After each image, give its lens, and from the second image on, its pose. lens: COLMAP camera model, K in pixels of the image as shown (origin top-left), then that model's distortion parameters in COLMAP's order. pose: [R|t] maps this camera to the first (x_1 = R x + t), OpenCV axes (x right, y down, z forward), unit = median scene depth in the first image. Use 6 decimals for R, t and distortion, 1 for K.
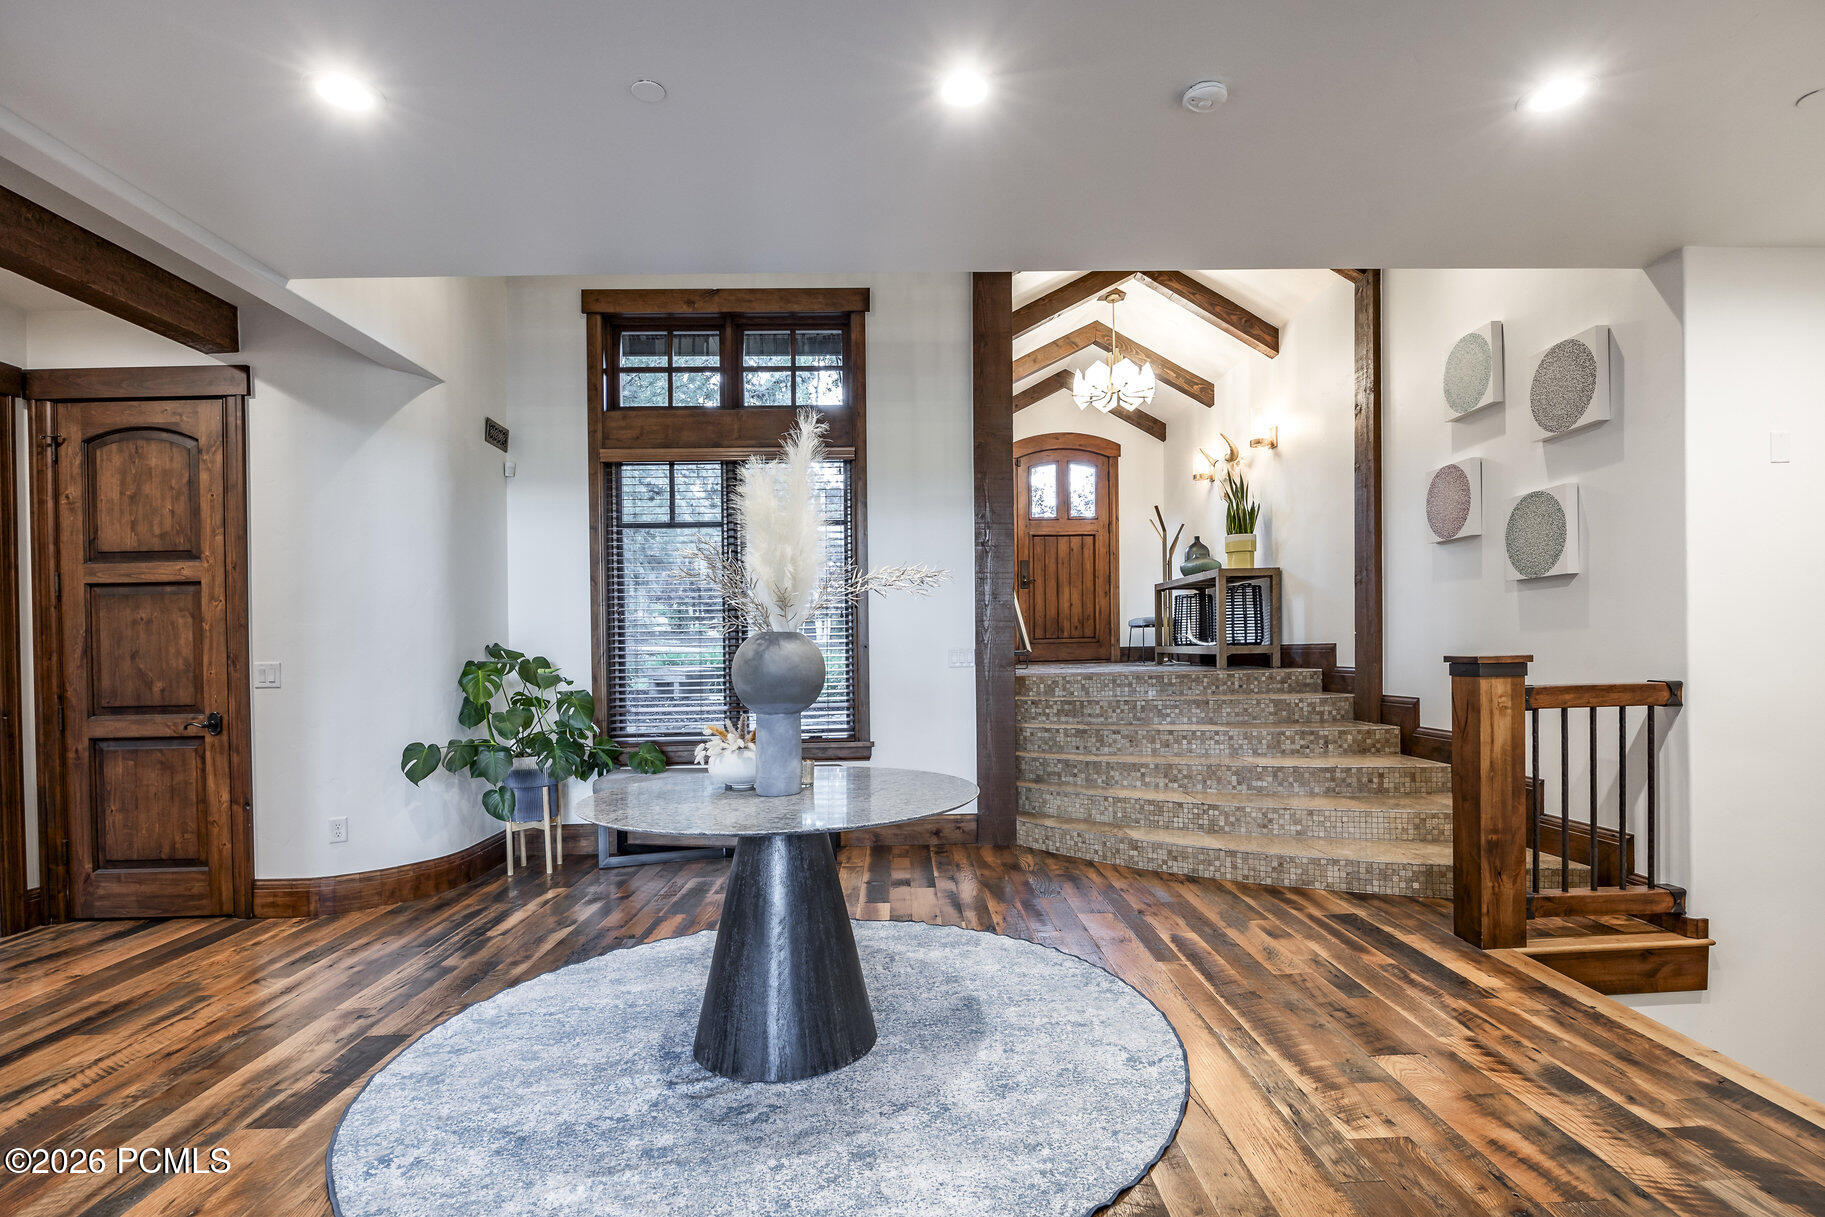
lens RADIAL K [[1024.2, 0, 1089.5], [0, 1024.2, 613.2], [0, 0, 1]] dist [-0.016624, 0.001869]
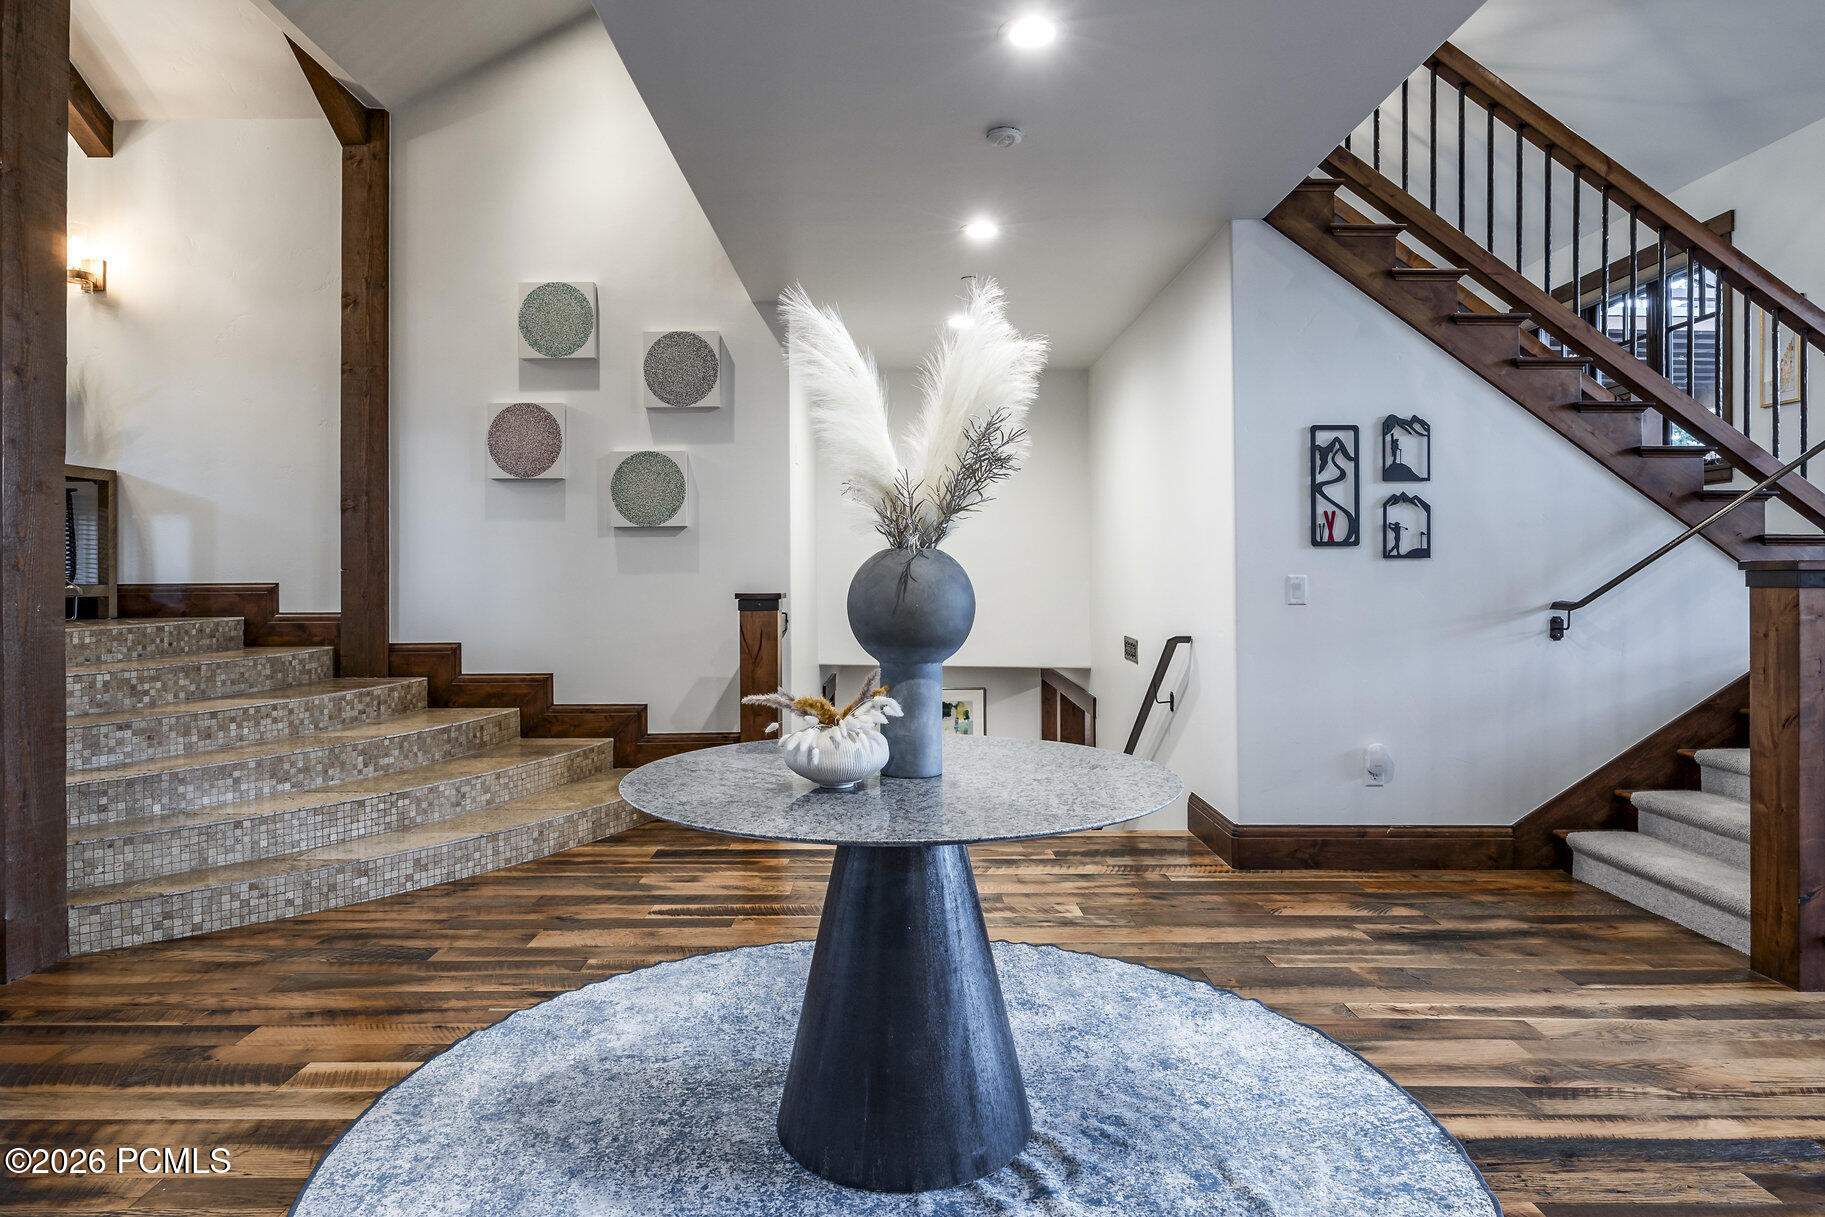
lens RADIAL K [[1111.8, 0, 828.2], [0, 1111.8, 538.7], [0, 0, 1]] dist [-0.012763, -0.000245]
pose [[0.049261, 0.054274, 0.997310, -0.699837], [-0.028716, 0.998187, -0.052903, 0.034099], [-0.998373, -0.026033, 0.050730, 0.653412]]
